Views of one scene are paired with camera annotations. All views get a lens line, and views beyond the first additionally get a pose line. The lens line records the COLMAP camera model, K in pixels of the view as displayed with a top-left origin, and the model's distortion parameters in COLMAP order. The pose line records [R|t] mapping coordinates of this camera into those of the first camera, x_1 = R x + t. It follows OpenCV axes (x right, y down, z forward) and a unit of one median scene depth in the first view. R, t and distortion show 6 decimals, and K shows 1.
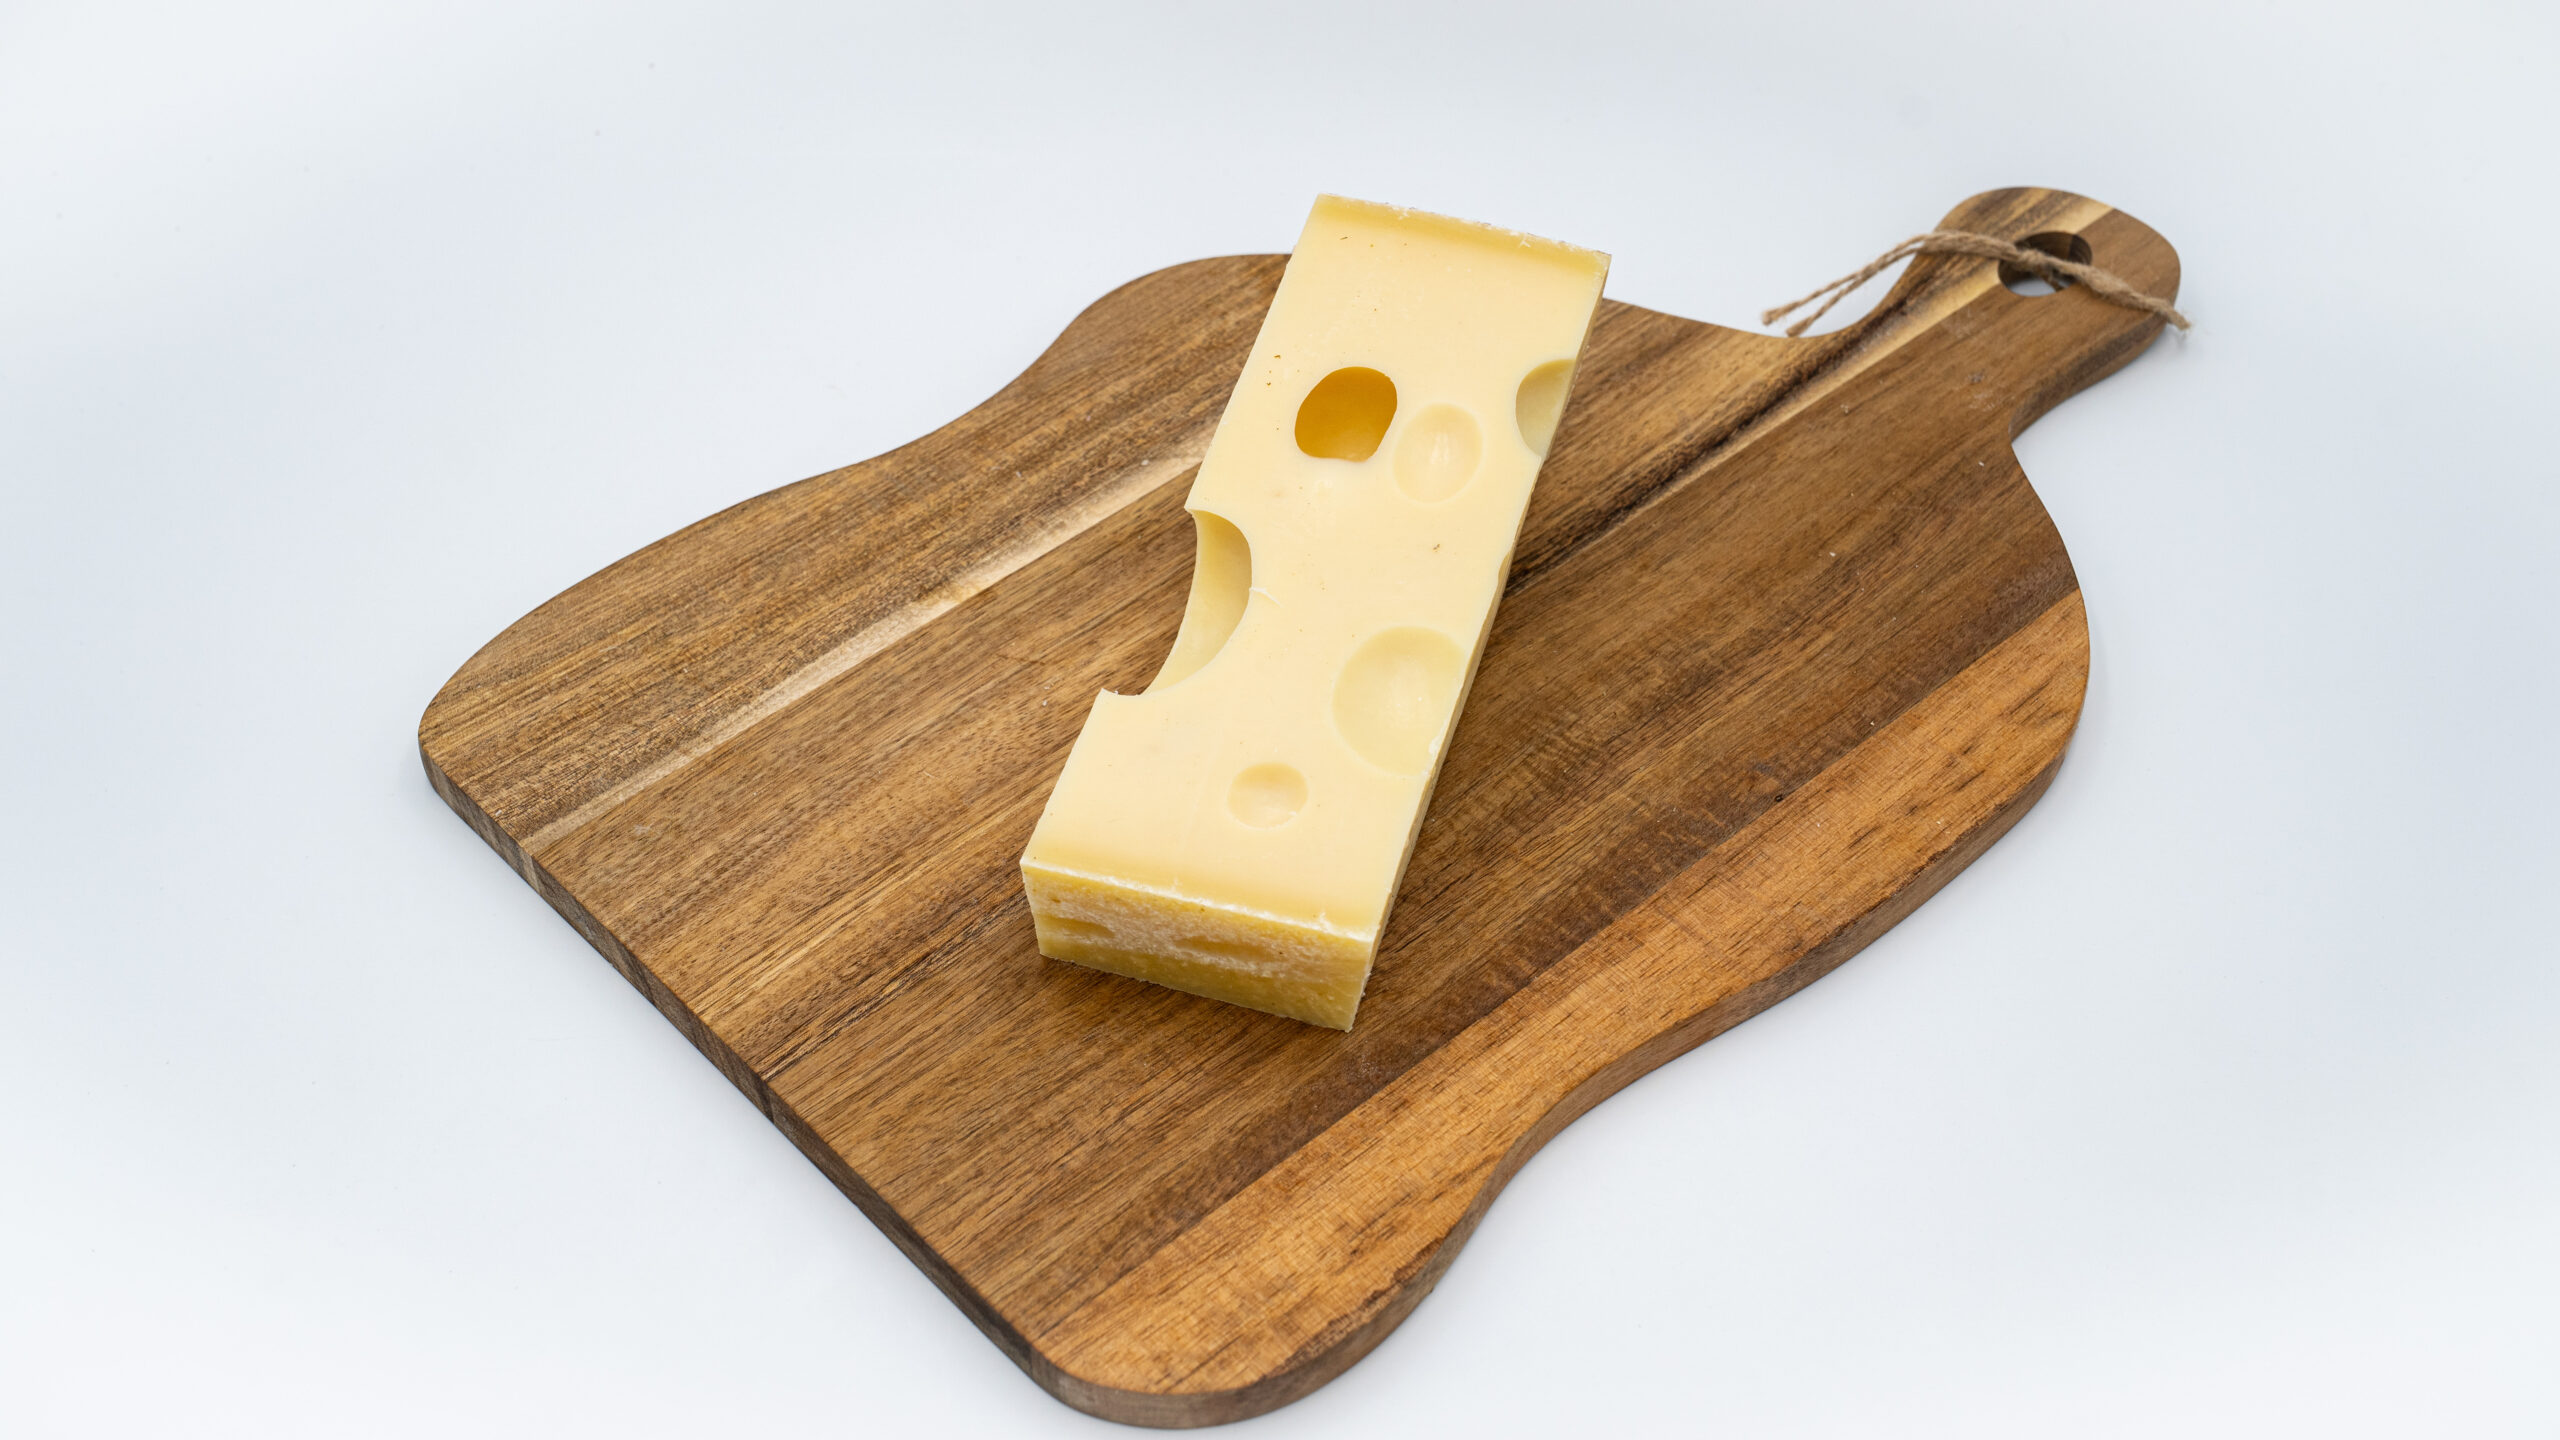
lens RADIAL K [[3142.3, 0, 1266.2], [0, 3142.3, 731.4], [0, 0, 1]] dist [0.066908, 0.000000]
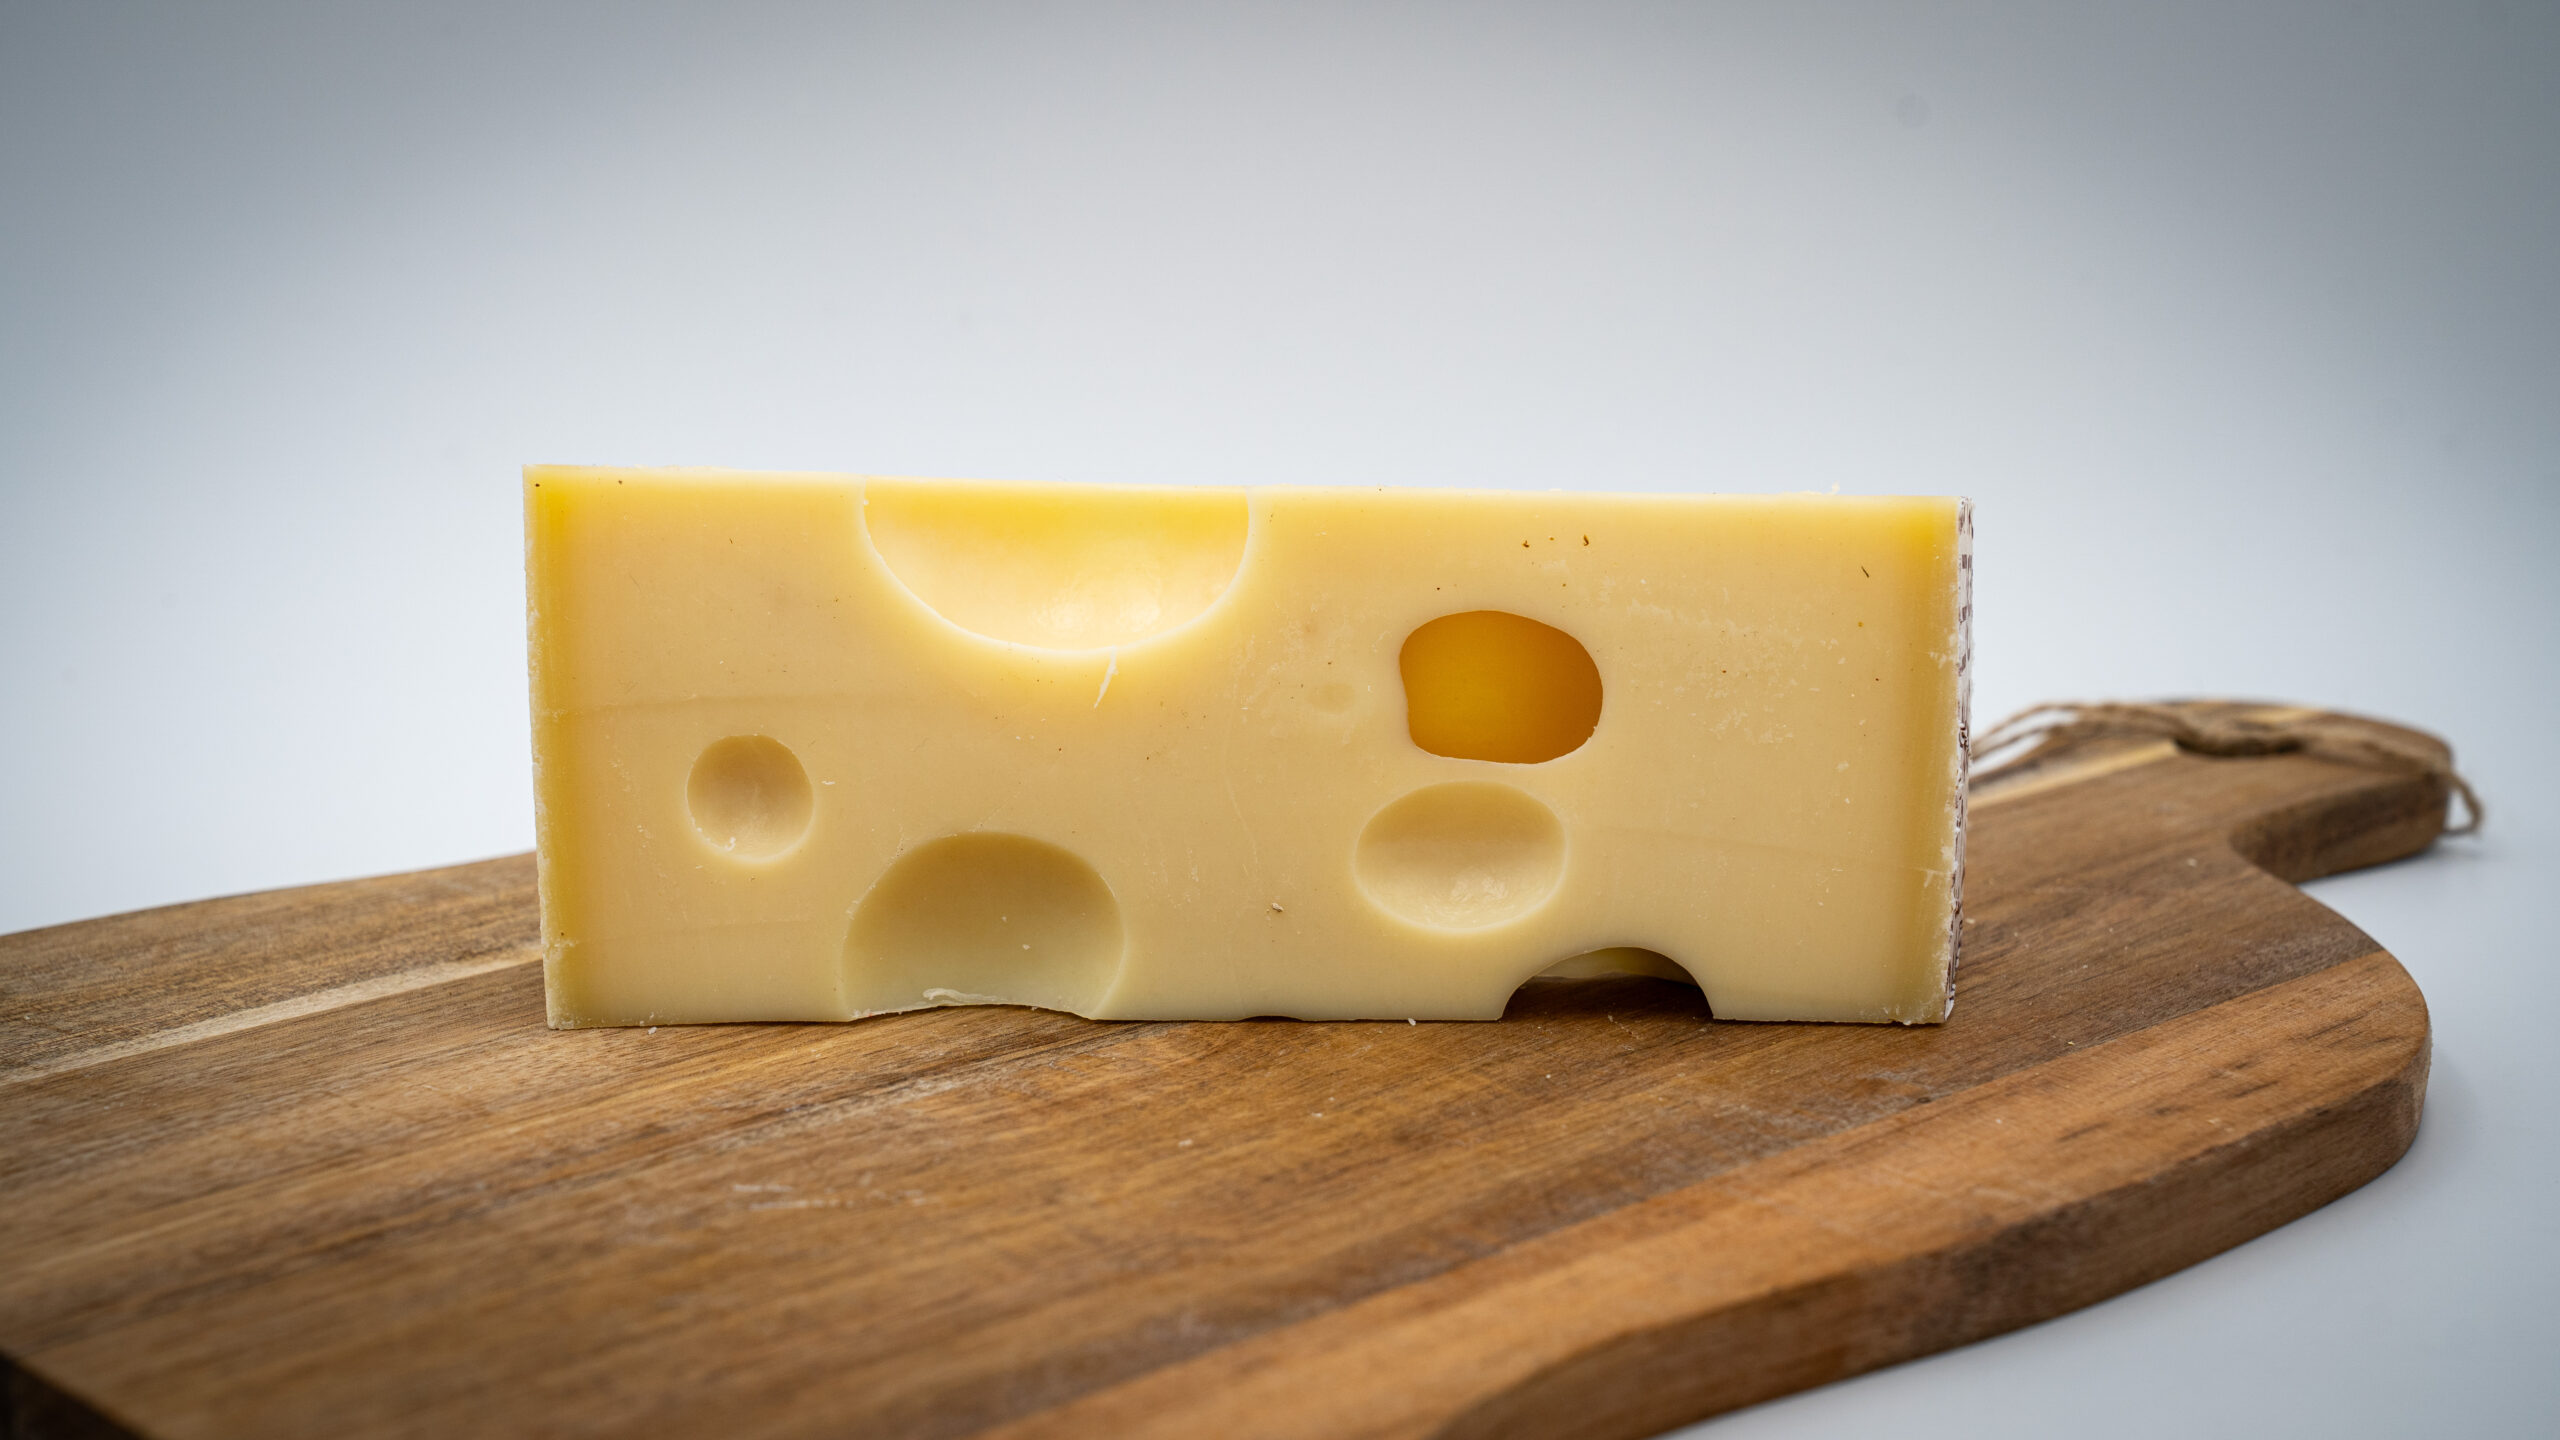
lens RADIAL K [[3910.2, 0, 1285.3], [0, 3910.2, 731.5], [0, 0, 1]] dist [0.189042, 0.000000]
pose [[0.999617, -0.001692, 0.027638, 0.027062], [0.016805, 0.830362, -0.556971, 0.358598], [-0.022007, 0.557222, 0.830072, 0.368526]]
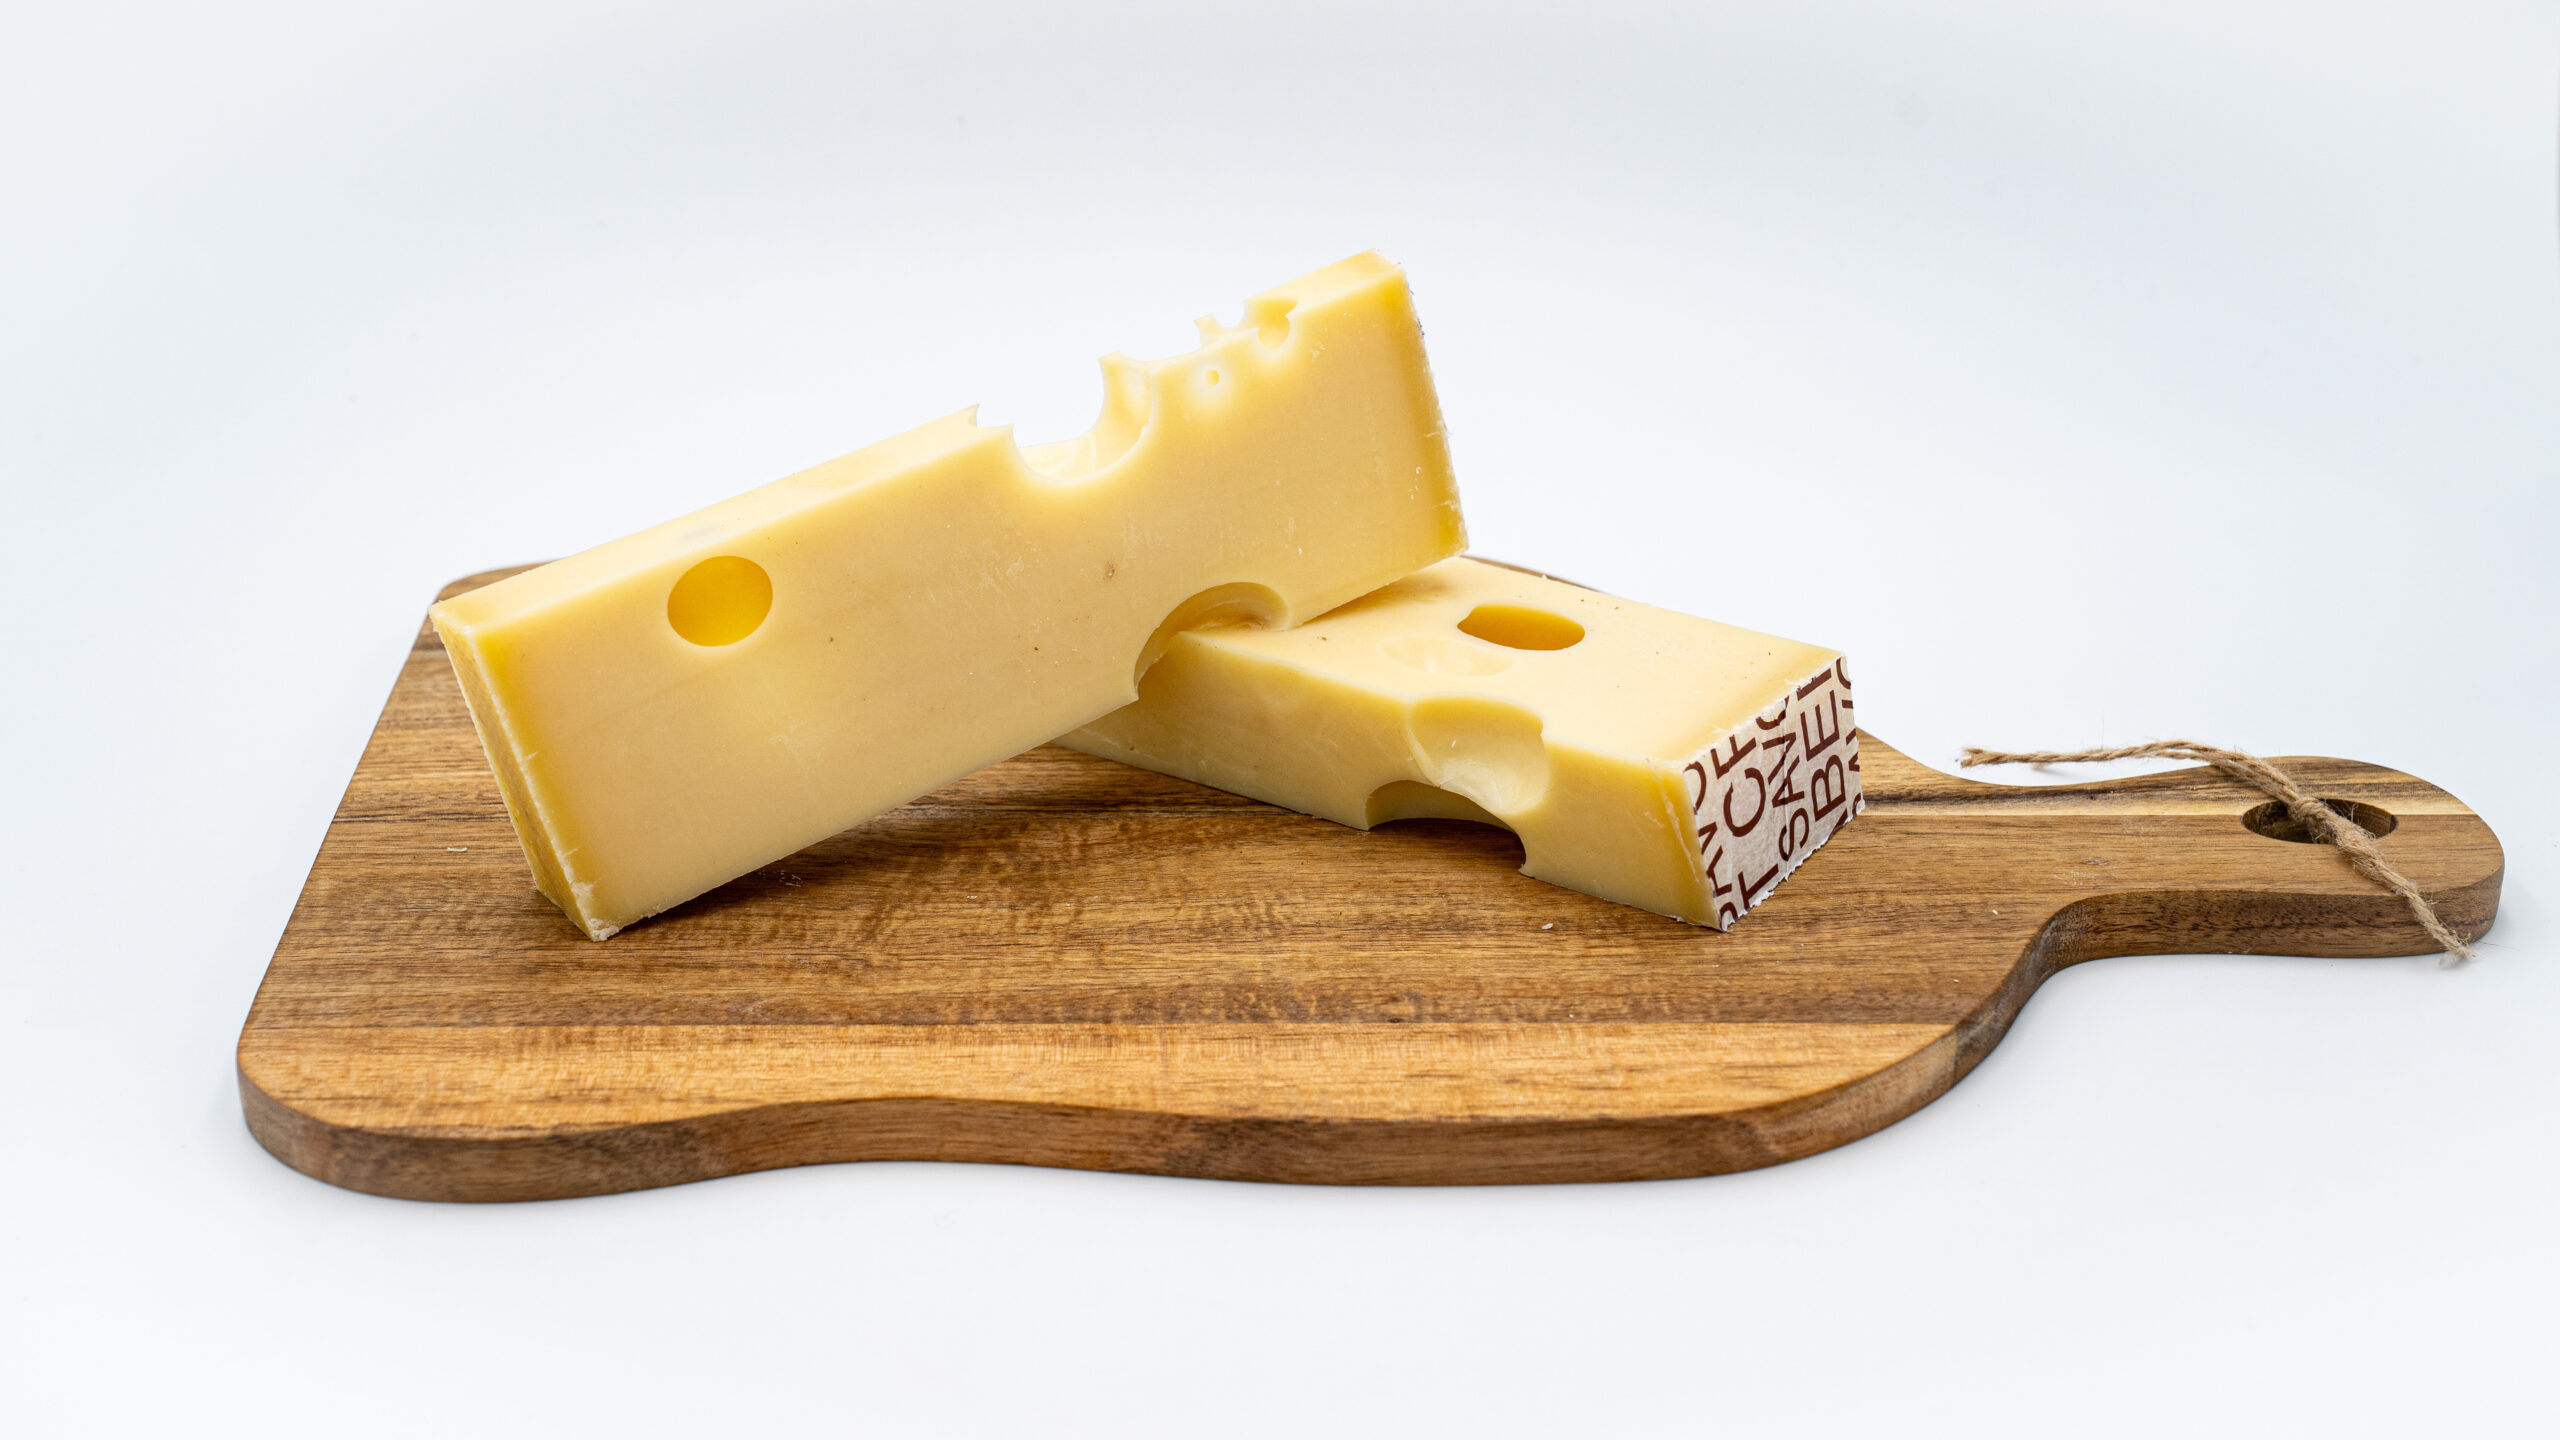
lens RADIAL K [[3731.3, 0, 1263.3], [0, 3731.3, 726.3], [0, 0, 1]] dist [0.151836, 0.000000]
pose [[0.751407, 0.272545, -0.600922, 0.701202], [-0.484427, 0.846209, -0.221945, 0.189482], [0.448016, 0.457874, 0.767876, 0.190369]]
